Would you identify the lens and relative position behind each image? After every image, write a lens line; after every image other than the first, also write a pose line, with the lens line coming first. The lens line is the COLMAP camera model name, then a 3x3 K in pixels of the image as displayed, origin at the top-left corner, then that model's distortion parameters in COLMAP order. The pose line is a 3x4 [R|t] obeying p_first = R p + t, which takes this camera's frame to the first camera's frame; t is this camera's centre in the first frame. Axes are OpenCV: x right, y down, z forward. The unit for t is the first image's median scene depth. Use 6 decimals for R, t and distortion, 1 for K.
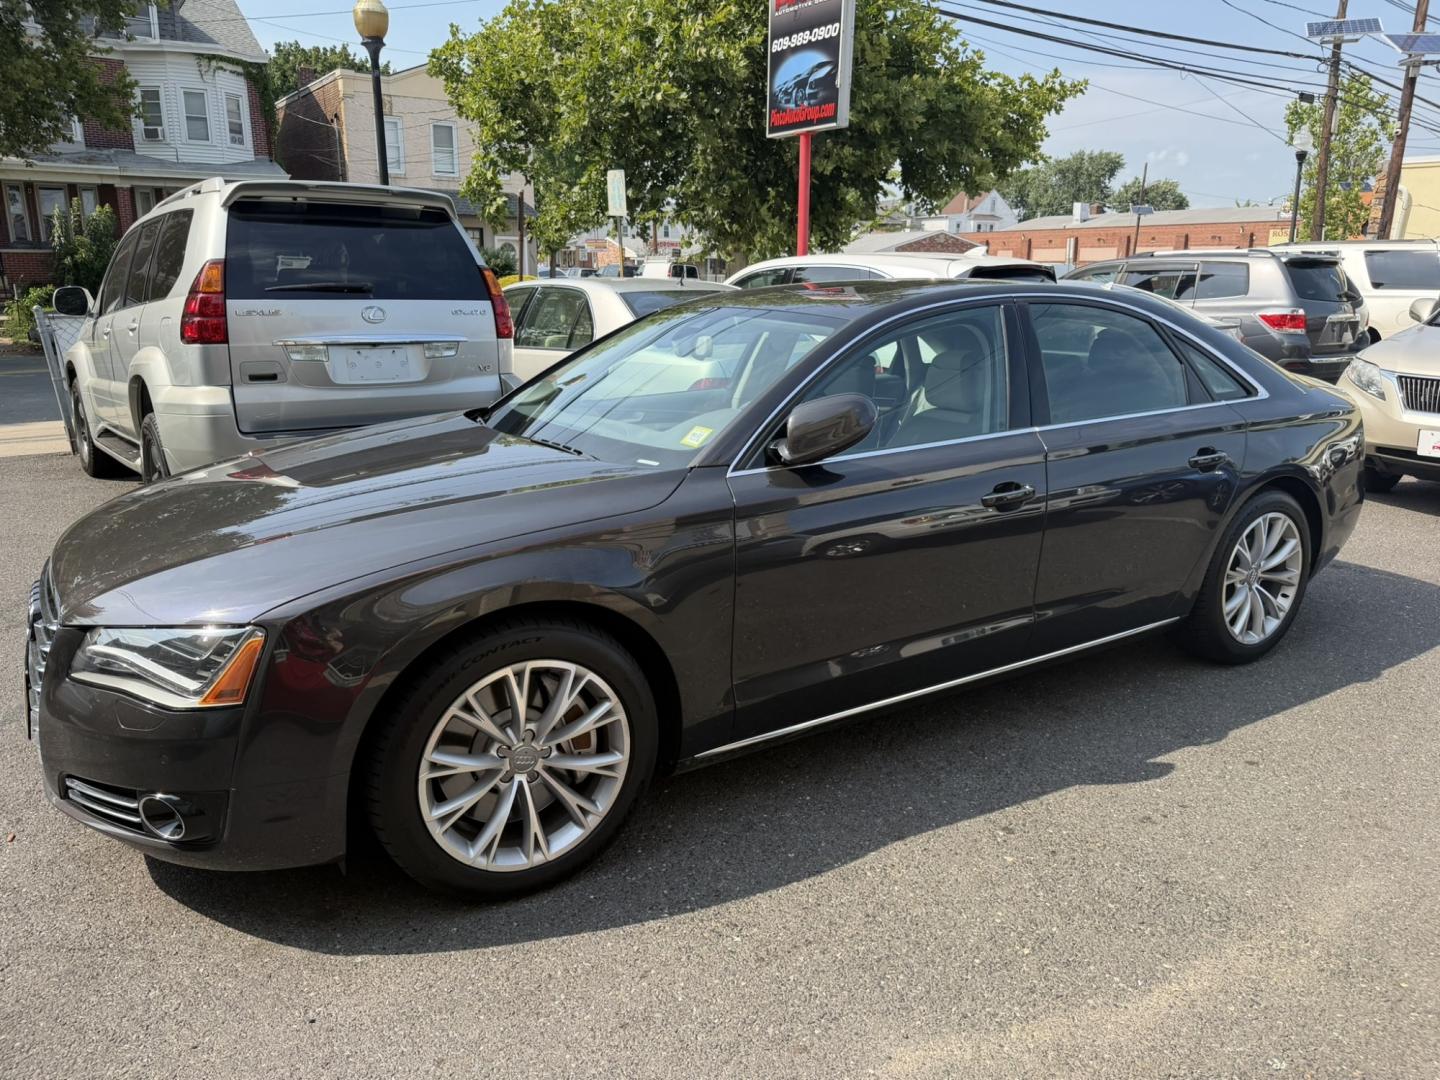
lens RADIAL K [[1030.9, 0, 717.1], [0, 1030.9, 537.0], [0, 0, 1]] dist [0.005078, -0.018505]
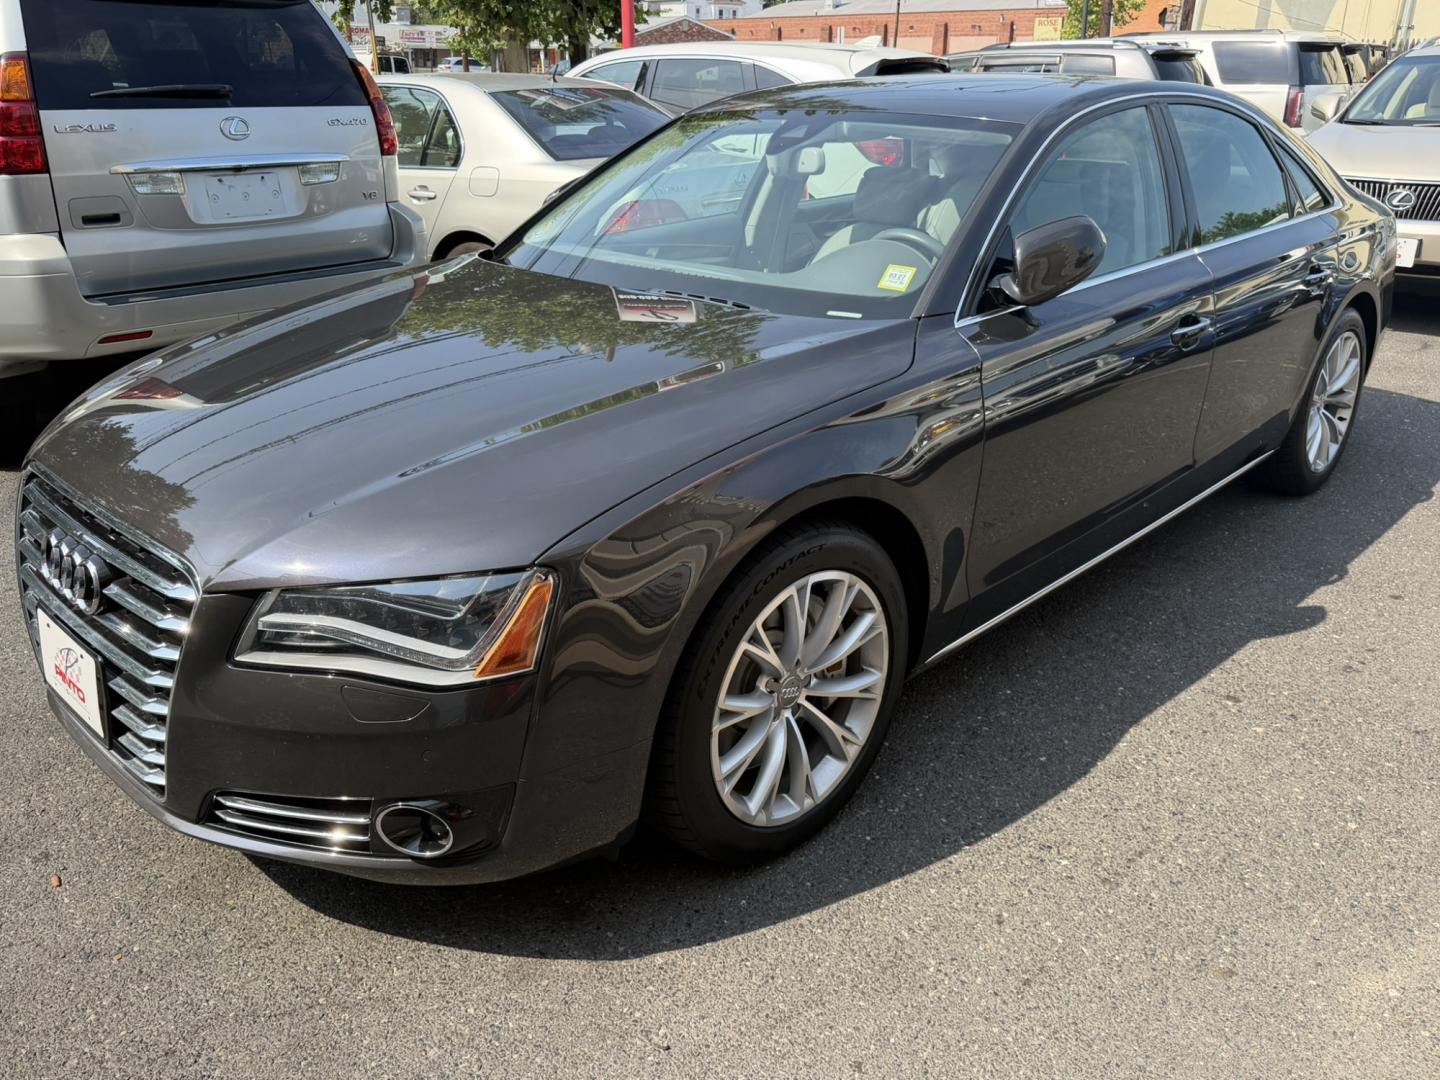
lens RADIAL K [[1151.5, 0, 717.3], [0, 1151.5, 534.7], [0, 0, 1]] dist [0.014785, -0.031750]
pose [[0.970225, -0.092994, 0.223643, -0.102720], [0.062309, 0.988110, 0.140556, -0.009301], [-0.234055, -0.122436, 0.964483, 0.034786]]
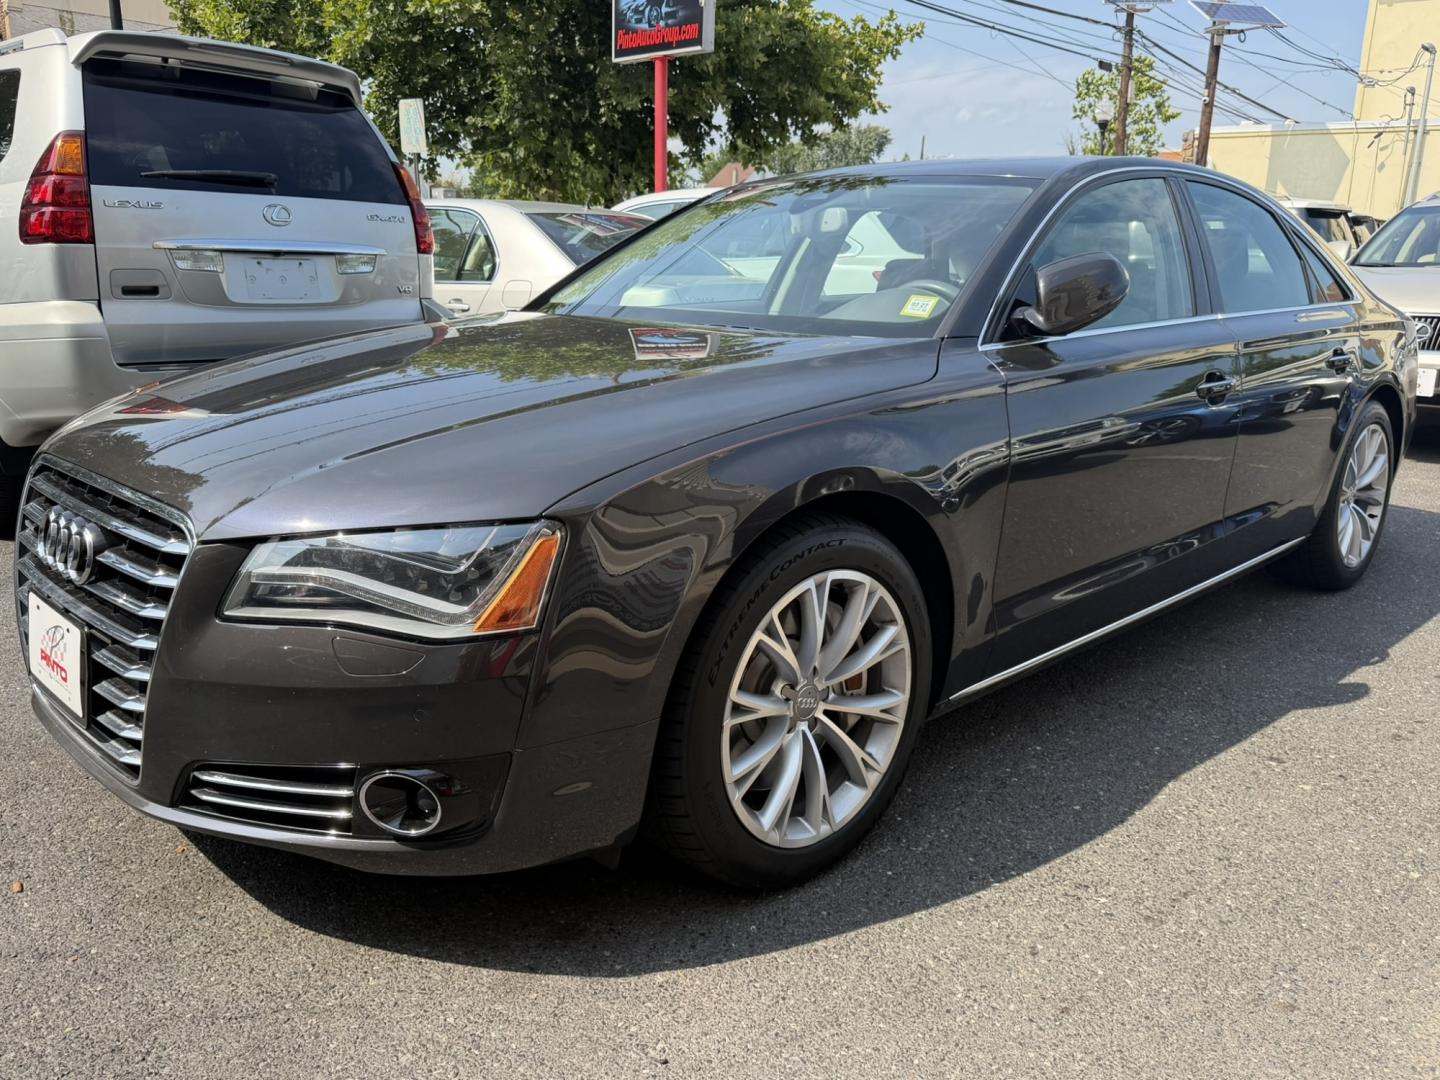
lens RADIAL K [[1151.5, 0, 717.8], [0, 1151.5, 536.0], [0, 0, 1]] dist [0.014785, -0.031750]
pose [[0.975407, -0.038721, 0.216983, -0.102506], [0.040463, 0.999175, -0.003588, 0.021454], [-0.216665, 0.012280, 0.976169, 0.039924]]
